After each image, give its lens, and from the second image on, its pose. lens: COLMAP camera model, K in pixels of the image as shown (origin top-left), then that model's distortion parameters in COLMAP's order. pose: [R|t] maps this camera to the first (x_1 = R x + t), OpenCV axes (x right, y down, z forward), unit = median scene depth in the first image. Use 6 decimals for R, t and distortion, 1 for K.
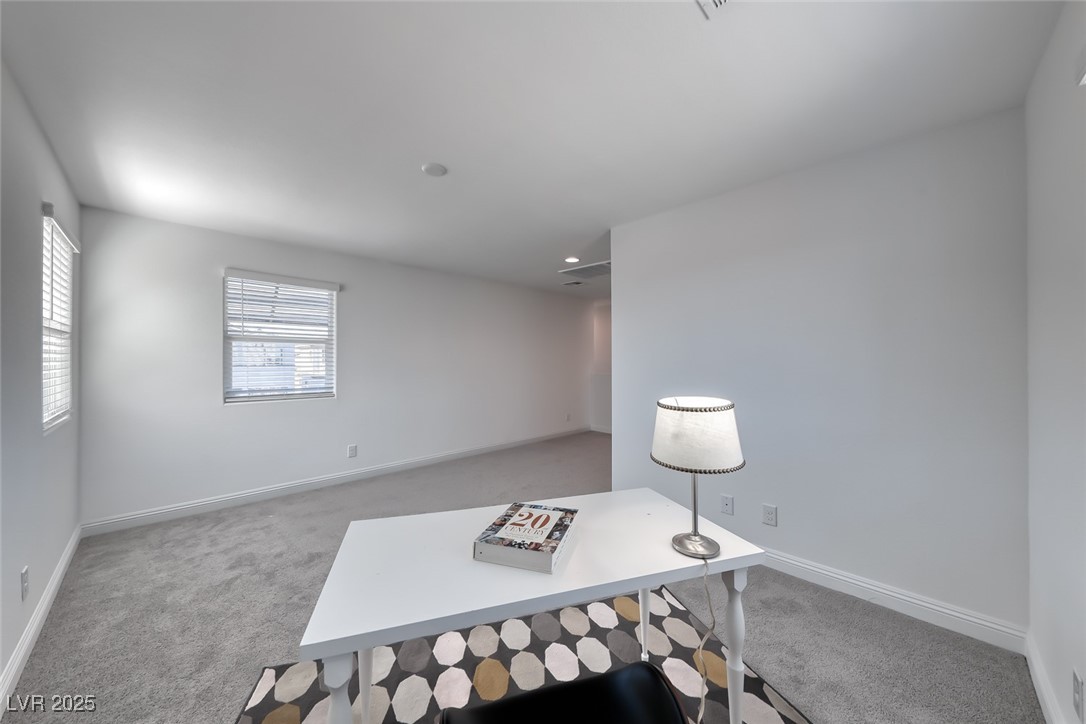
lens RADIAL K [[381.1, 0, 543.9], [0, 381.1, 367.8], [0, 0, 1]] dist [-0.001088, -0.000117]
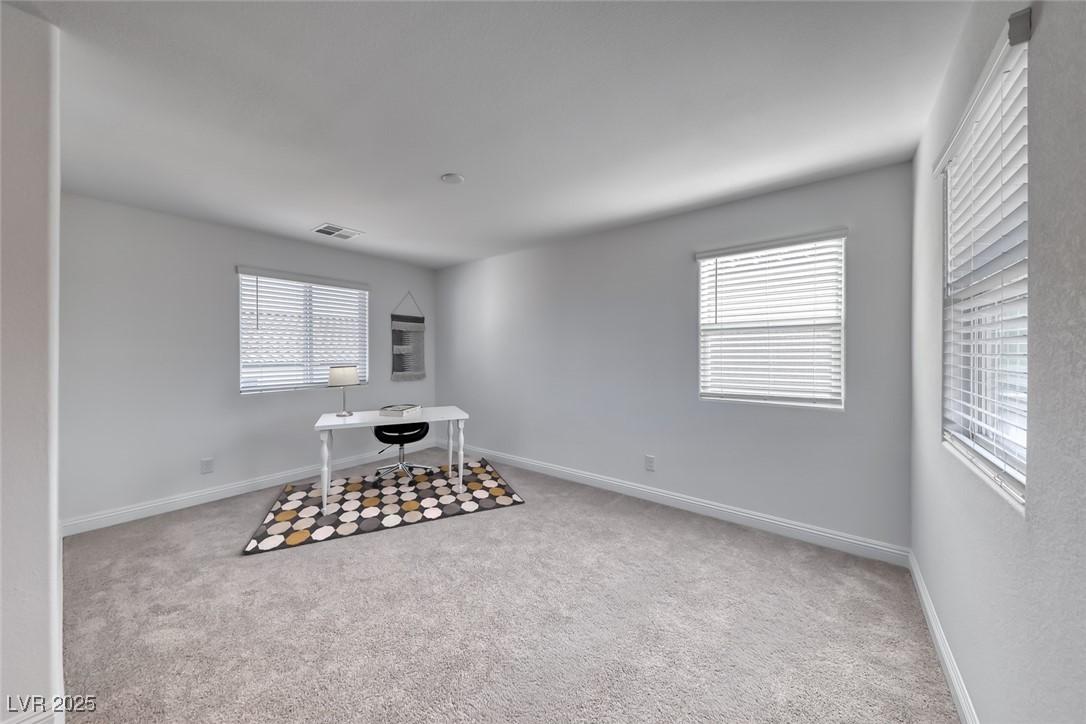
lens RADIAL K [[362.6, 0, 540.4], [0, 362.6, 353.2], [0, 0, 1]] dist [0.000765, -0.000021]
pose [[-0.993492, -0.000308, -0.113897, -0.521940], [-0.003025, 0.999715, 0.023682, -0.049273], [0.113858, 0.023873, -0.993210, 2.567145]]
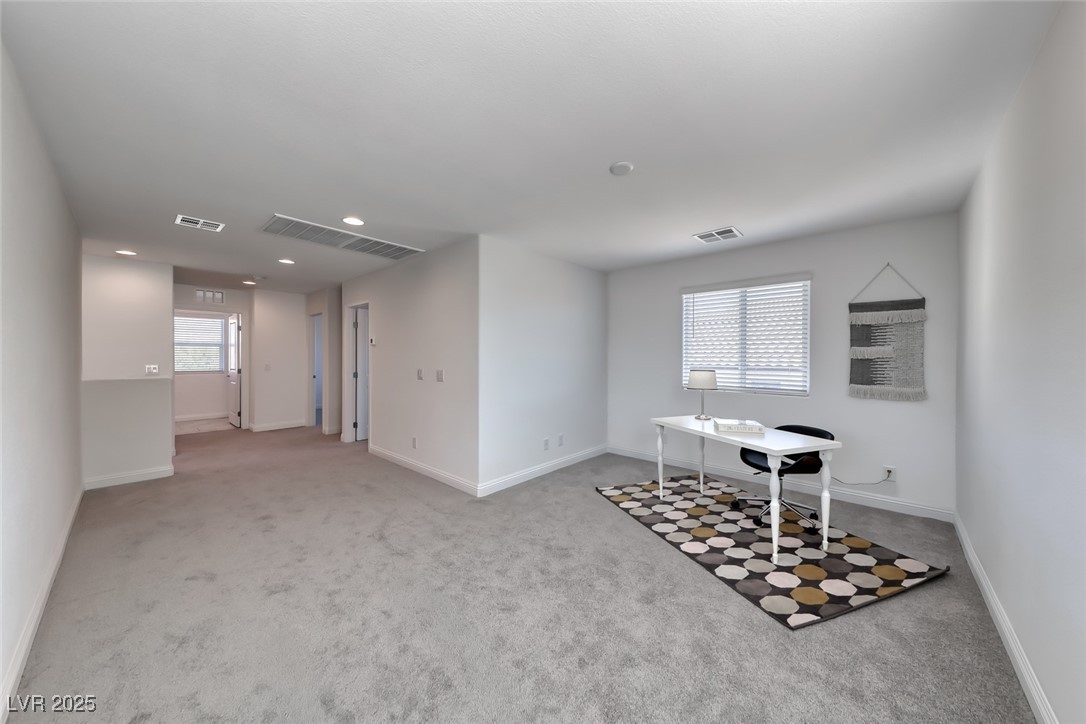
lens RADIAL K [[364.9, 0, 543.0], [0, 364.9, 362.0], [0, 0, 1]] dist [0.001226, 0.000000]
pose [[-0.044308, -0.017911, 0.998857, -1.546748], [0.020124, 0.999620, 0.018818, -0.030130], [-0.998815, 0.020934, -0.043930, 1.549631]]
